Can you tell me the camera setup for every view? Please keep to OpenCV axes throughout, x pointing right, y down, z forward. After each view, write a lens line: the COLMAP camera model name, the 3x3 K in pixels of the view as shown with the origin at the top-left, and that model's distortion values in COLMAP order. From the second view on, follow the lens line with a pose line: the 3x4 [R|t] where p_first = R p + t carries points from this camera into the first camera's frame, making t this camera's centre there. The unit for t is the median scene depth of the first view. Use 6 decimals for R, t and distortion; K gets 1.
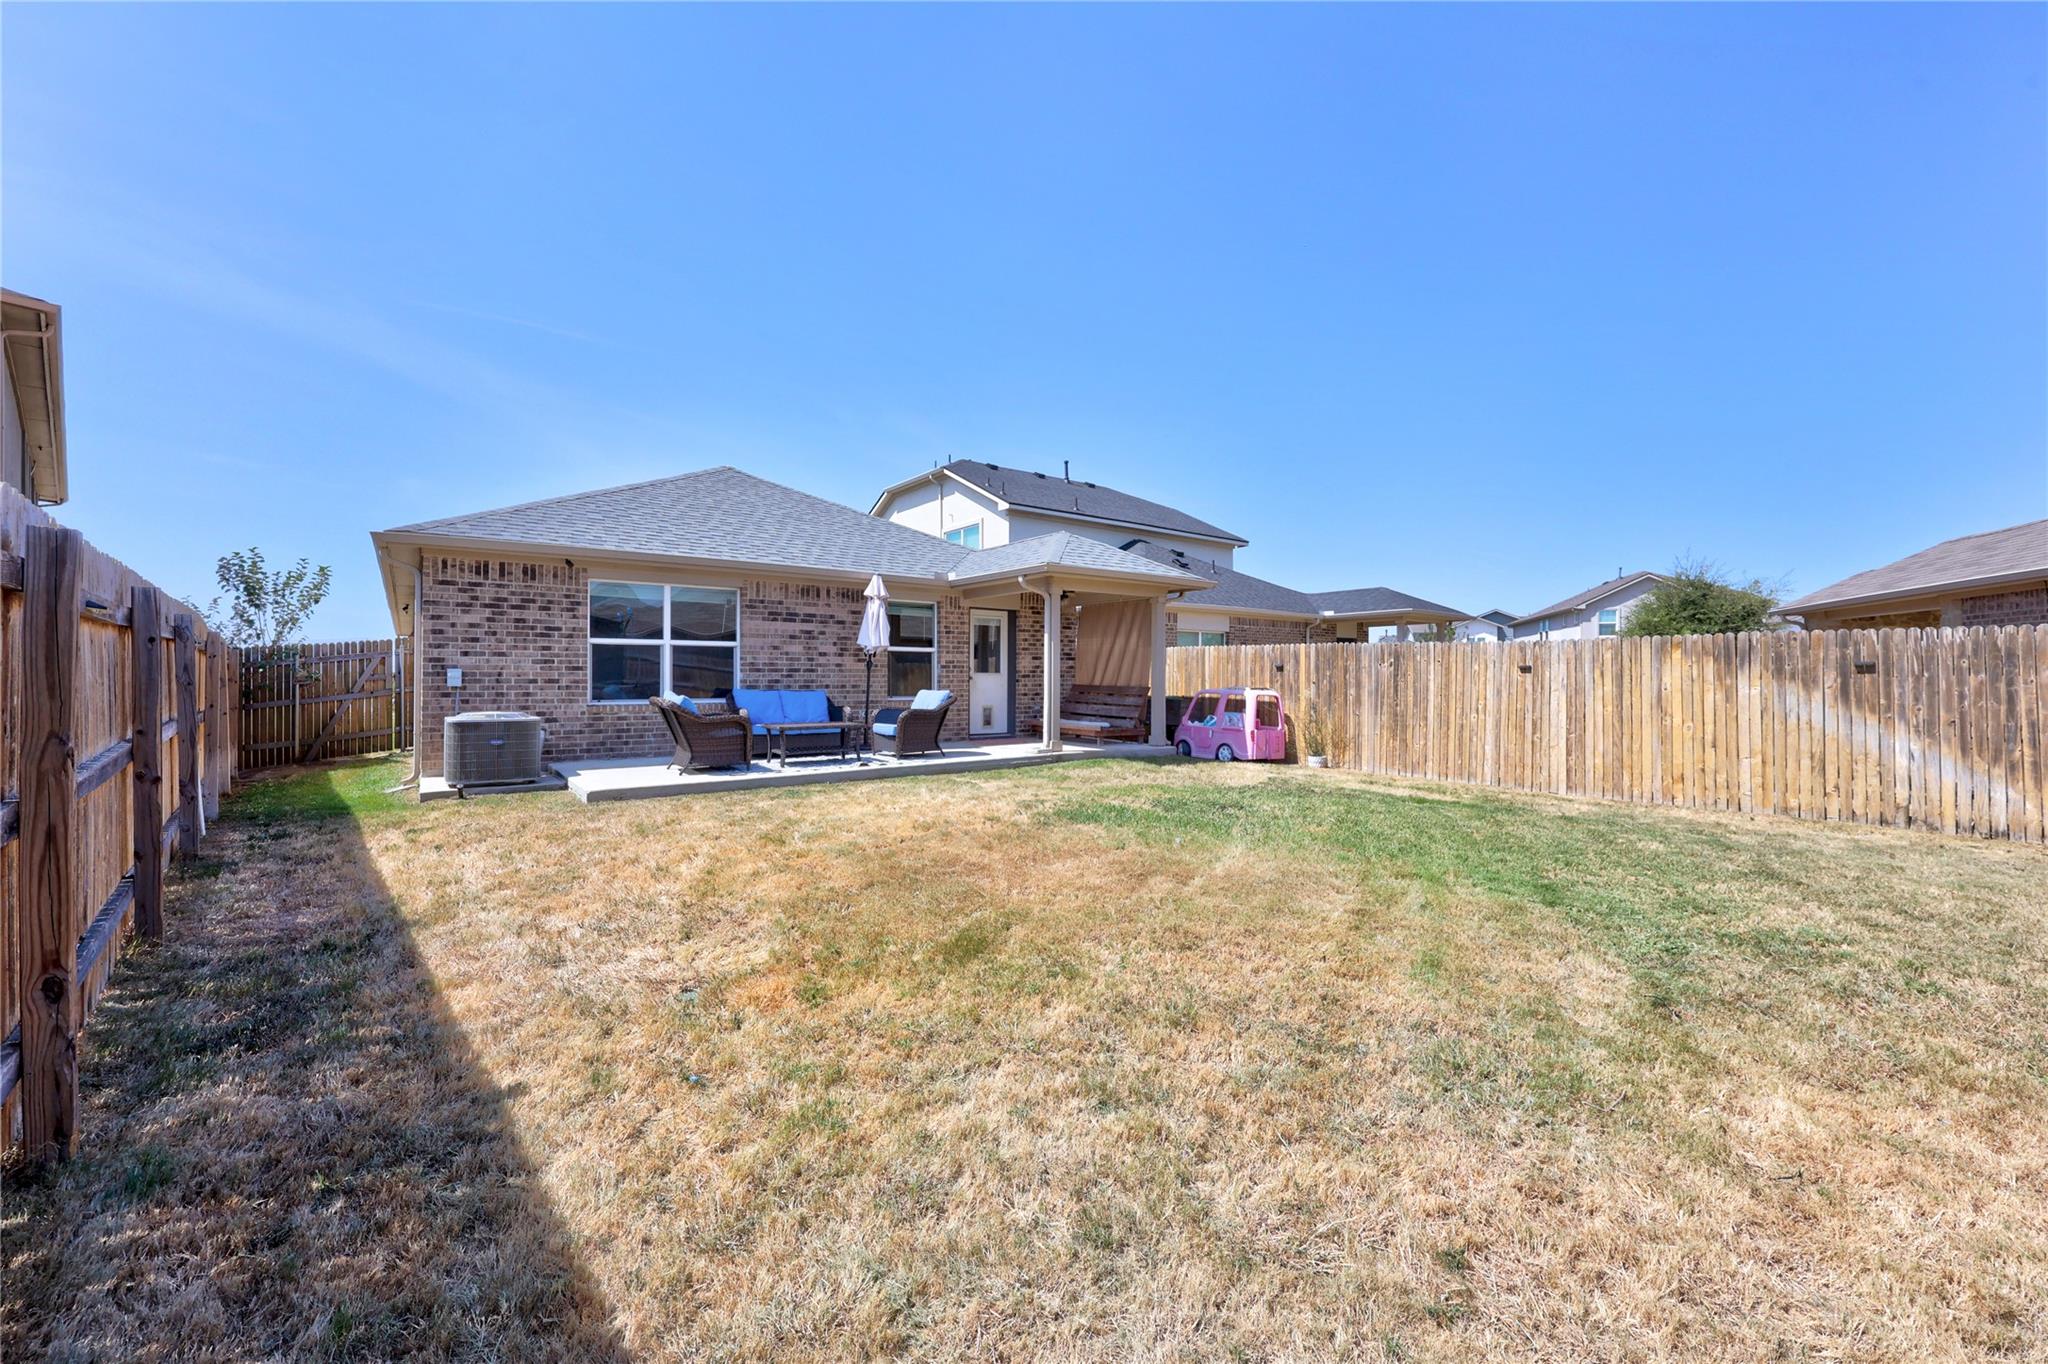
lens RADIAL K [[817.5, 0, 1018.8], [0, 817.5, 677.2], [0, 0, 1]] dist [-0.001399, -0.000113]
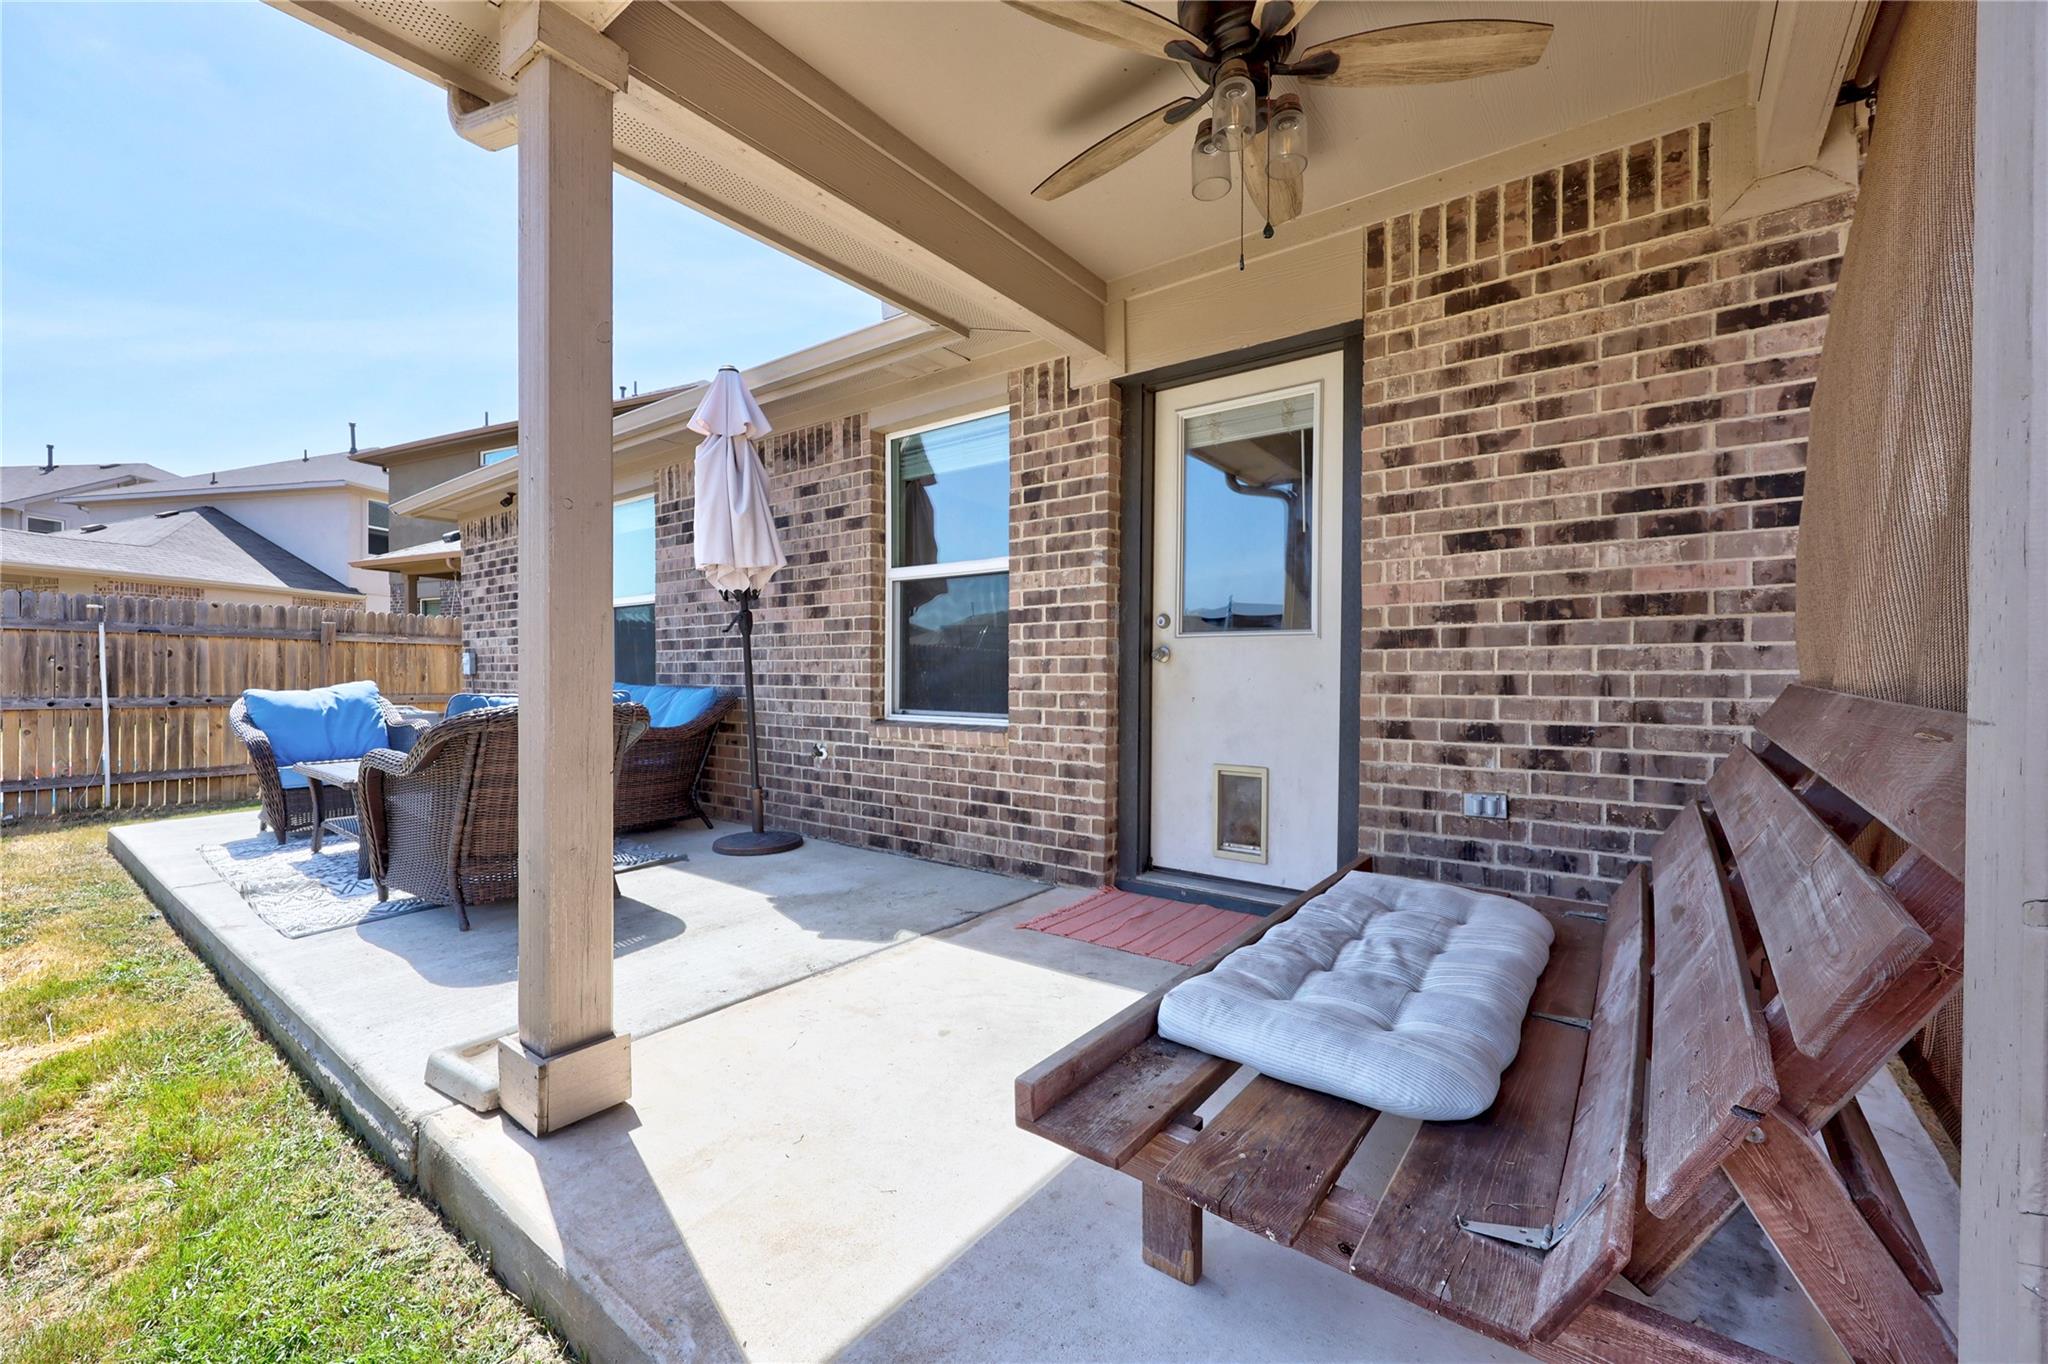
lens RADIAL K [[817.5, 0, 1021.1], [0, 817.5, 674.5], [0, 0, 1]] dist [-0.001399, -0.000113]
pose [[0.278532, 0.001559, -0.960426, 0.224948], [0.002272, 0.999995, 0.002282, 0.008748], [0.960424, -0.002818, 0.278527, 1.104990]]
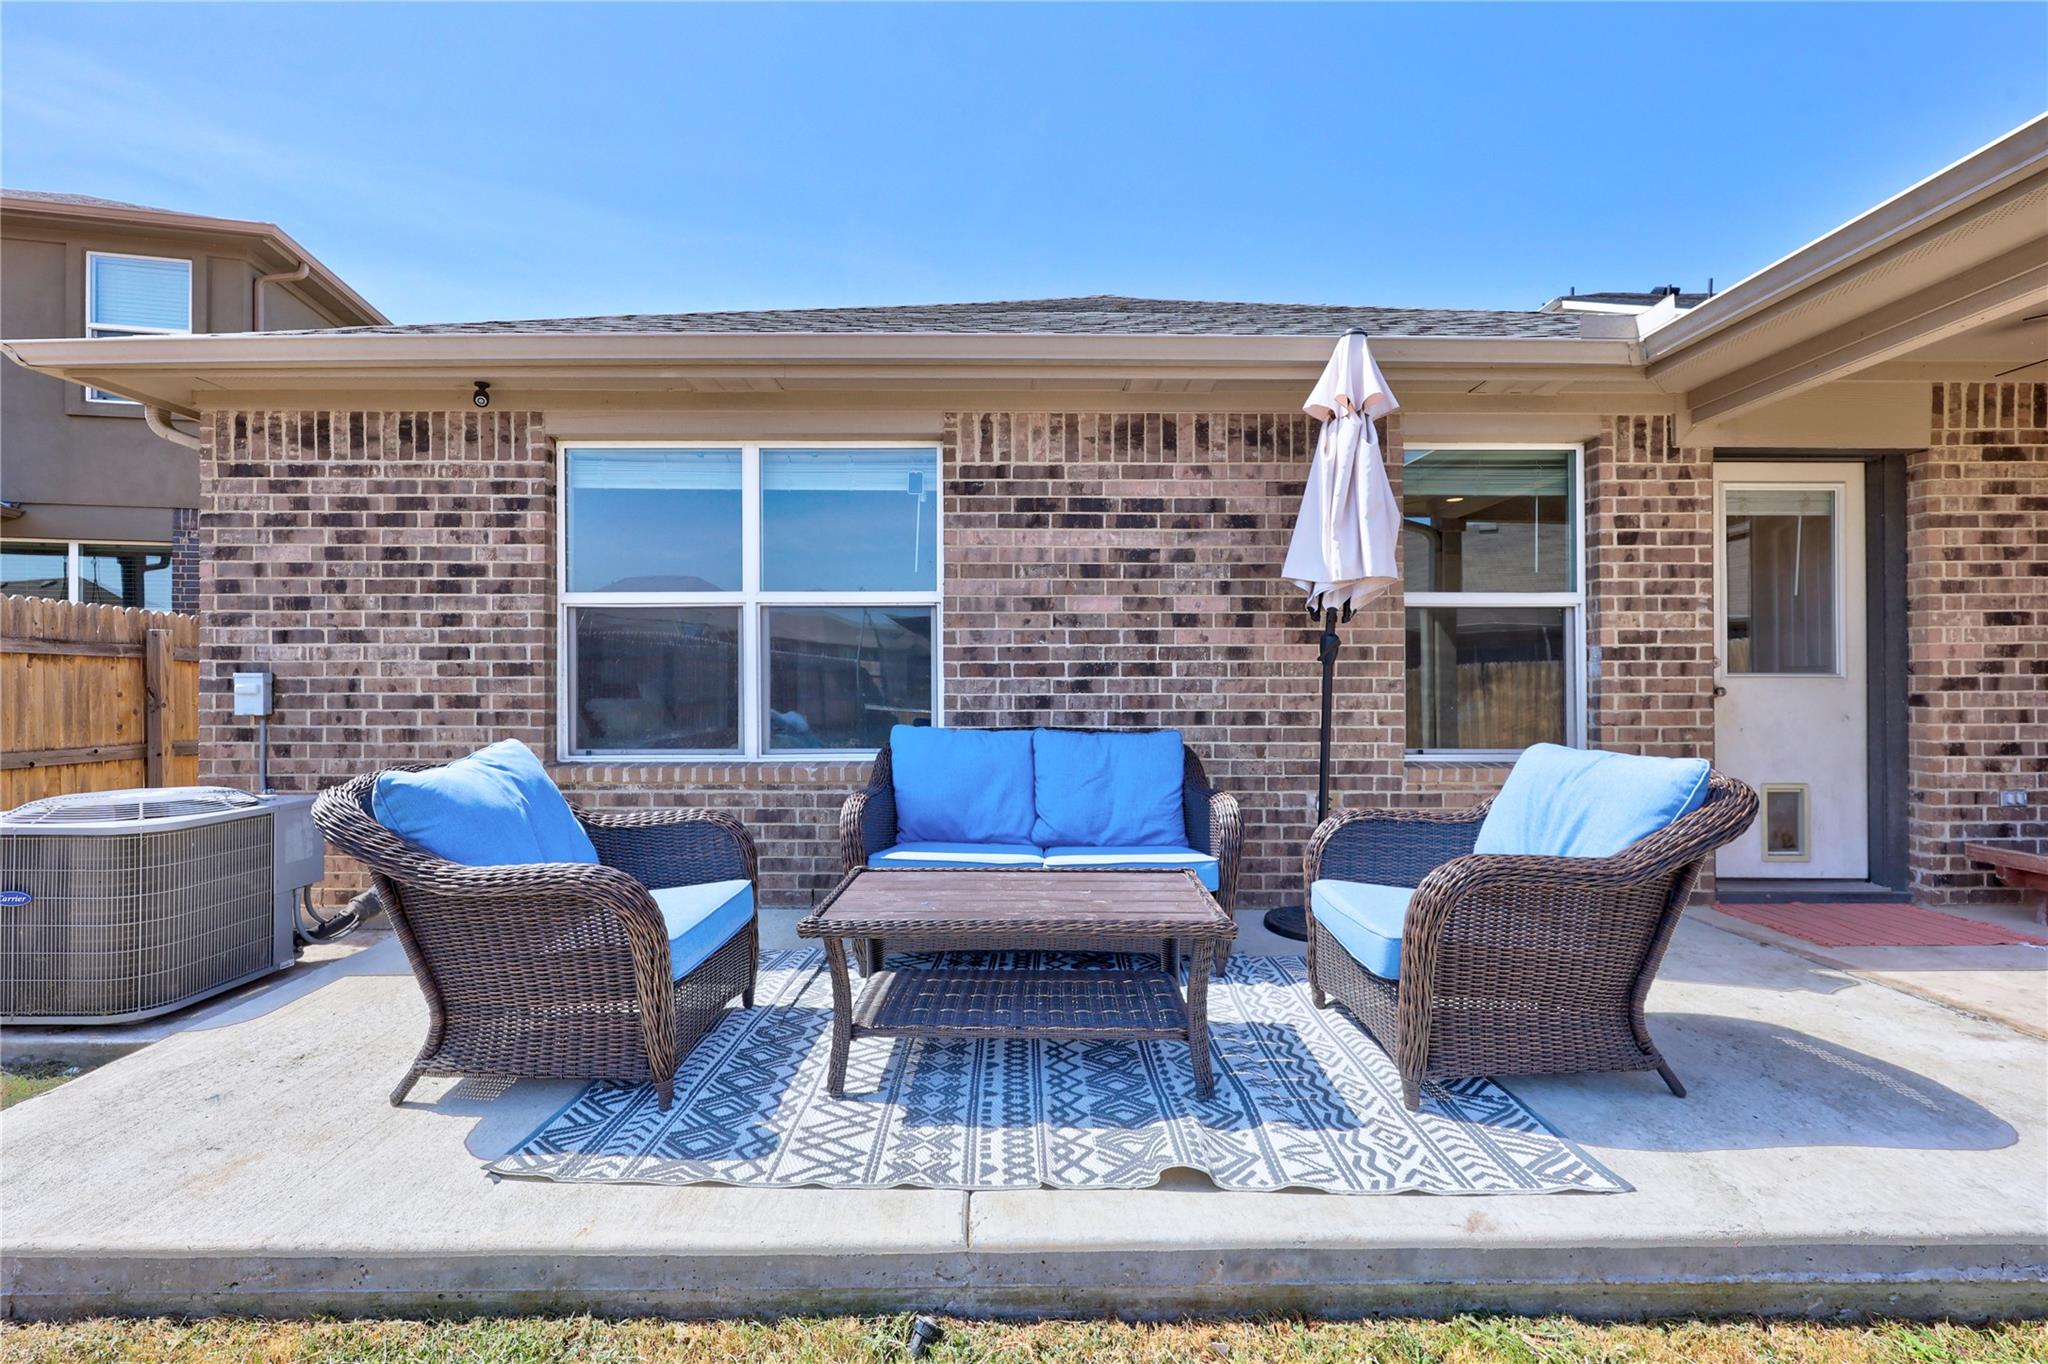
lens RADIAL K [[817.5, 0, 1052.8], [0, 817.5, 681.5], [0, 0, 1]] dist [-0.001399, -0.000113]
pose [[0.803314, -0.008783, -0.595491, -0.094708], [0.003271, 0.999941, -0.010335, -0.000232], [0.595547, 0.006354, 0.803296, 0.767087]]
